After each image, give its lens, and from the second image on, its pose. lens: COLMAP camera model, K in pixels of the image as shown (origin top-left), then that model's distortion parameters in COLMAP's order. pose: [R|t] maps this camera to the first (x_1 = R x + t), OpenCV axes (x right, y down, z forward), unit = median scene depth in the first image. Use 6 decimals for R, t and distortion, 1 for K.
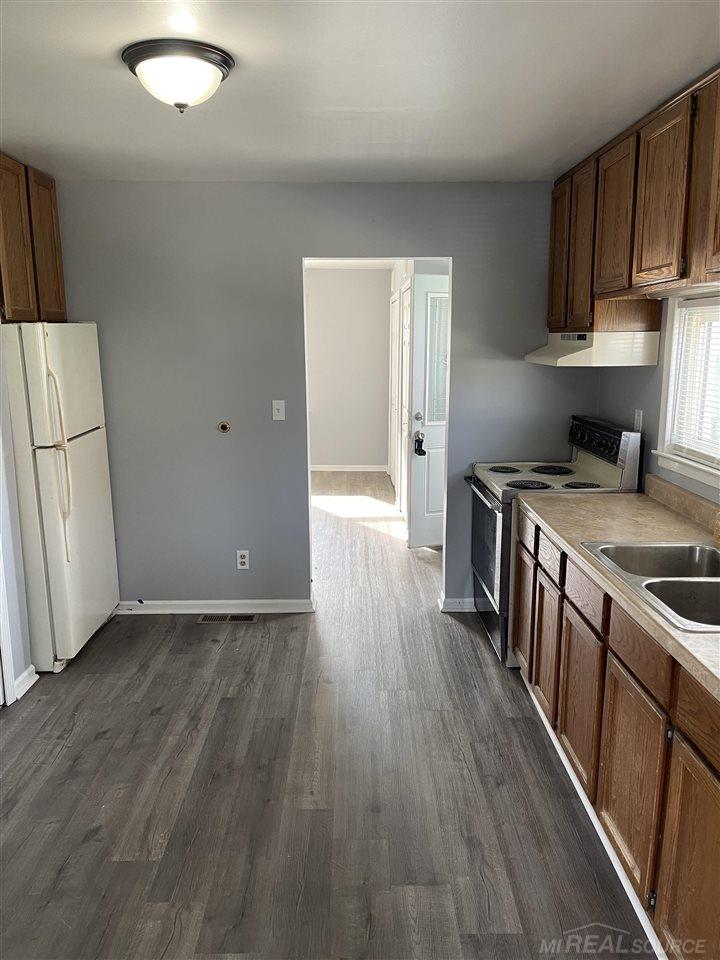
lens RADIAL K [[726.9, 0, 360.7], [0, 726.9, 481.9], [0, 0, 1]] dist [0.056309, -0.065689]
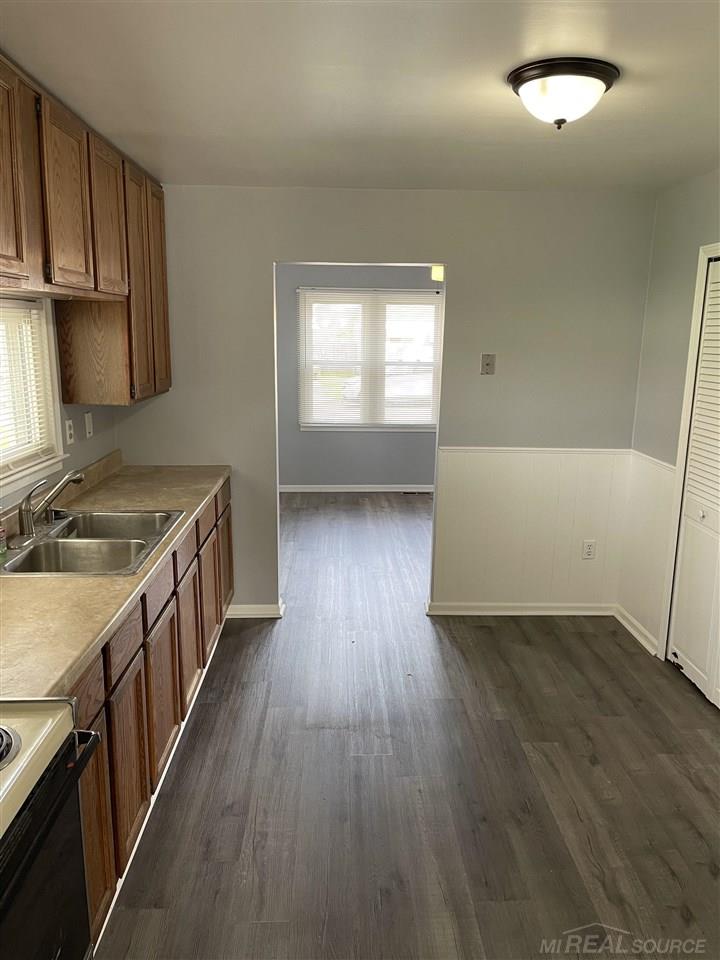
lens RADIAL K [[726.9, 0, 361.2], [0, 726.9, 481.6], [0, 0, 1]] dist [0.056309, -0.065689]
pose [[-0.999747, -0.009371, -0.020452, 0.038850], [-0.016511, 0.923134, 0.384123, -0.349540], [0.015280, 0.384363, -0.923055, 1.689447]]
